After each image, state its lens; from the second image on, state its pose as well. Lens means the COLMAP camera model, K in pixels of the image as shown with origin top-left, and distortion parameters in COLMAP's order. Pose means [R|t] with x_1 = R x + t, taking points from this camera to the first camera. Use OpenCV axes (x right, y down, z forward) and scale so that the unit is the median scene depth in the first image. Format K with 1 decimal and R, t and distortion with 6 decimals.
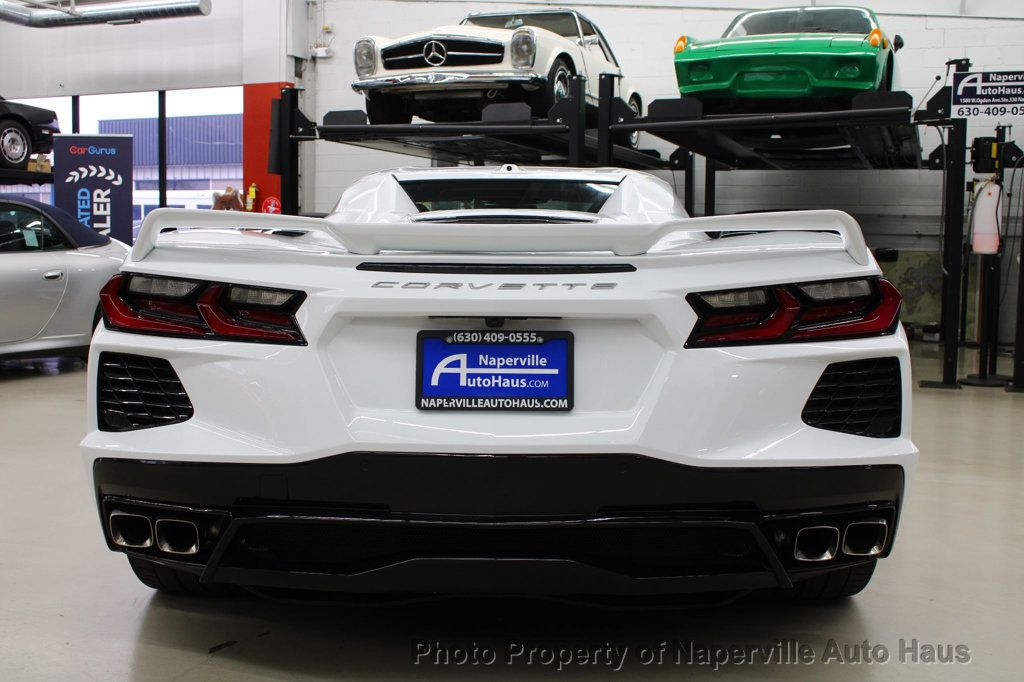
lens RADIAL K [[1146.1, 0, 512.0], [0, 1146.1, 341.0], [0, 0, 1]] dist [-0.088215, 0.029203]
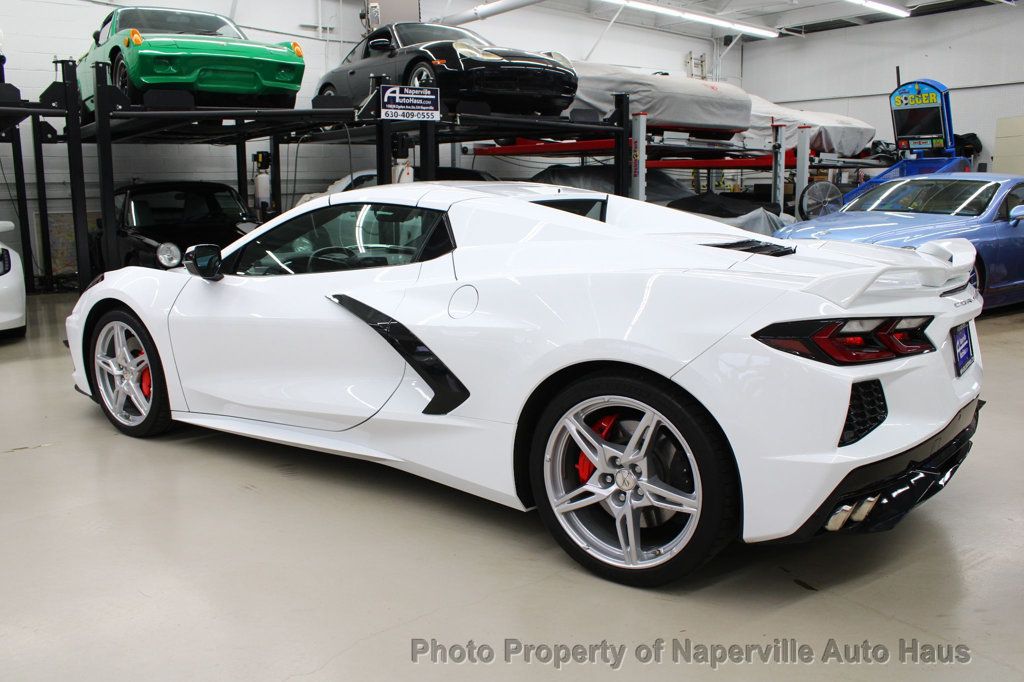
lens RADIAL K [[900.8, 0, 512.0], [0, 900.8, 341.0], [0, 0, 1]] dist [-0.135024, 0.136449]
pose [[0.558676, -0.160665, 0.813675, -1.355429], [0.081836, 0.986949, 0.138689, -0.203274], [-0.825338, -0.010894, 0.564533, 0.758125]]
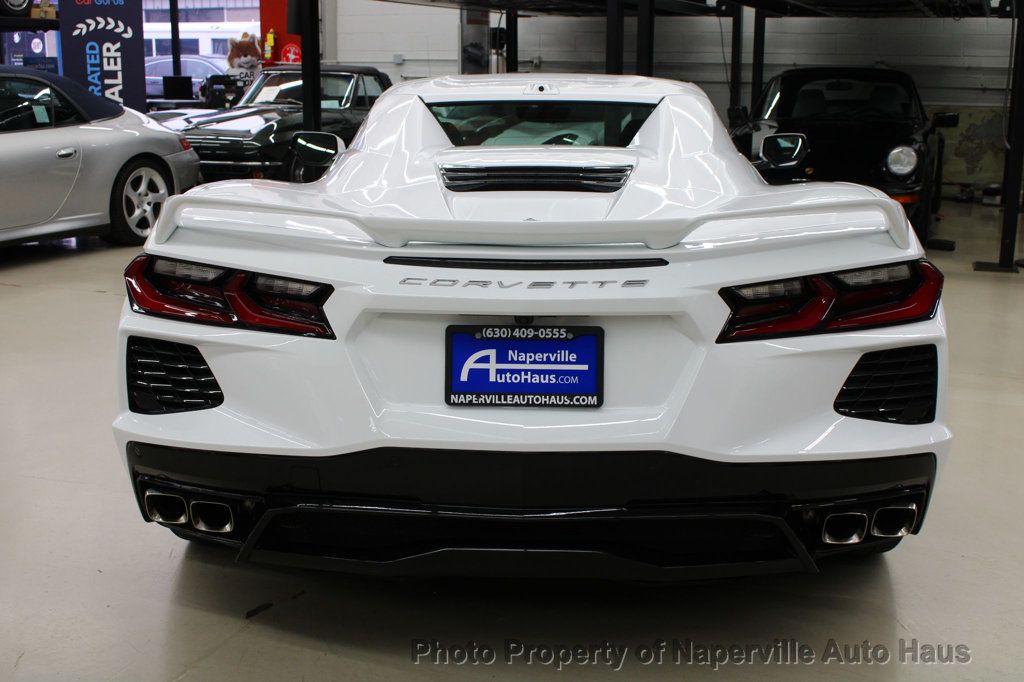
lens RADIAL K [[1203.5, 0, 512.0], [0, 1203.5, 341.0], [0, 0, 1]] dist [-0.070948, 0.028968]
pose [[0.999564, 0.002150, -0.029445, 0.004765], [0.002079, 0.989744, 0.142839, -0.135083], [0.029450, -0.142838, 0.989308, -0.029194]]
